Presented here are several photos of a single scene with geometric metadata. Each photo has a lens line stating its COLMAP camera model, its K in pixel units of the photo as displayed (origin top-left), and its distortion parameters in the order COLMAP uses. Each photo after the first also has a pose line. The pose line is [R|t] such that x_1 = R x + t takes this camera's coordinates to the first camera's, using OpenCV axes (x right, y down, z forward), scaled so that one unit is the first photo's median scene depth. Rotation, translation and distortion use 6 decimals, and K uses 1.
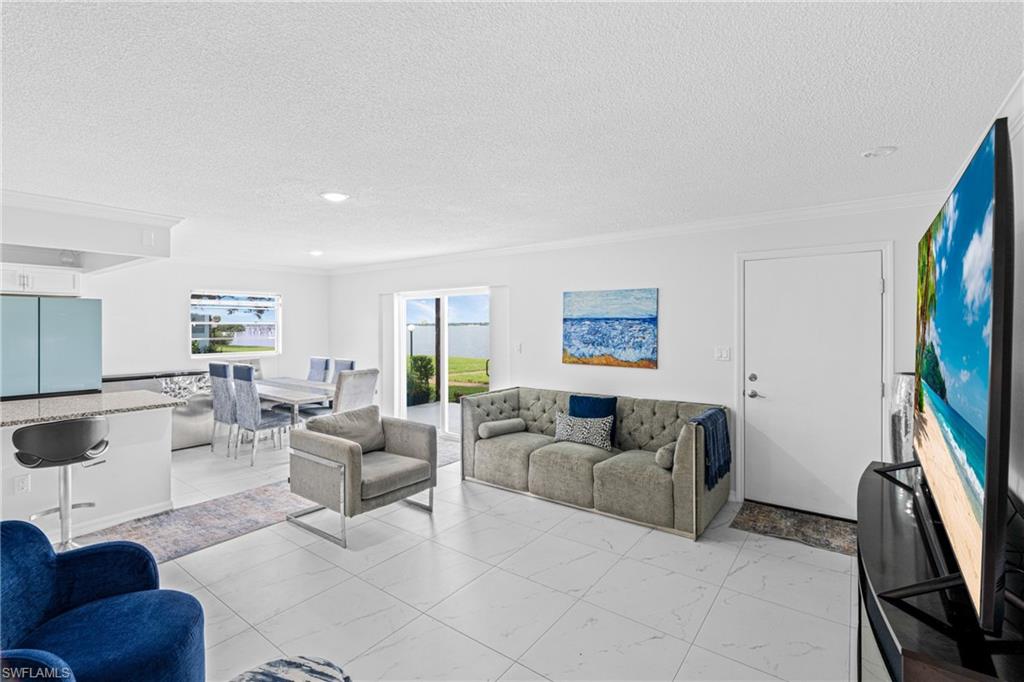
lens RADIAL K [[467.6, 0, 510.5], [0, 467.6, 331.3], [0, 0, 1]] dist [-0.001175, -0.000158]
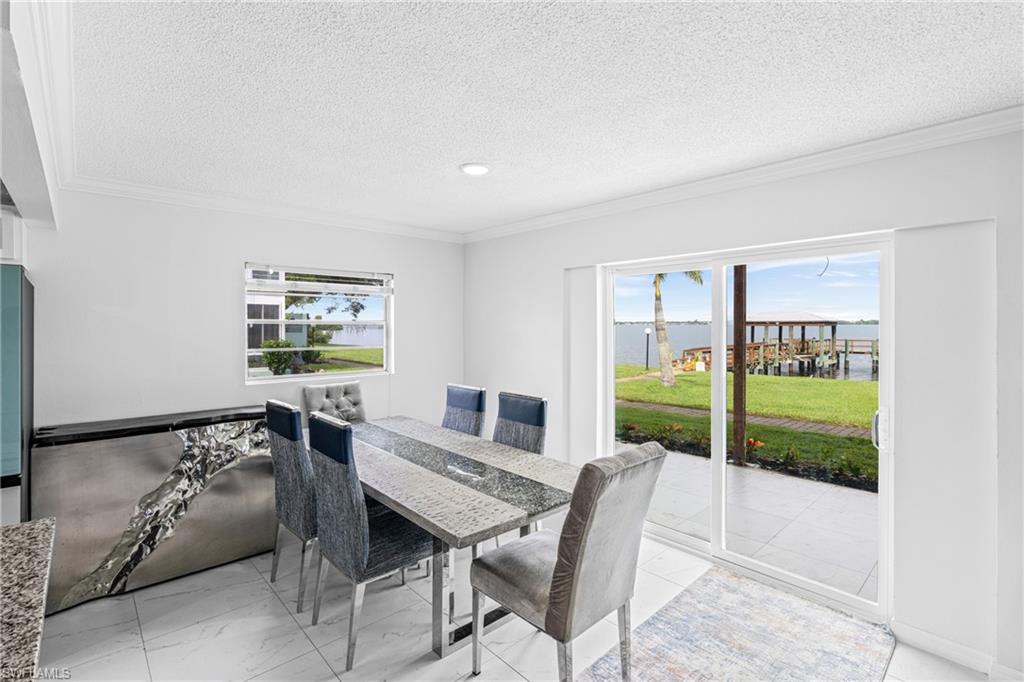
lens RADIAL K [[467.6, 0, 512.9], [0, 467.6, 338.0], [0, 0, 1]] dist [-0.001175, -0.000158]
pose [[0.985957, 0.009937, -0.166701, -0.271594], [-0.007525, 0.999858, 0.015095, -0.007896], [0.166828, -0.013628, 0.985892, 0.492572]]
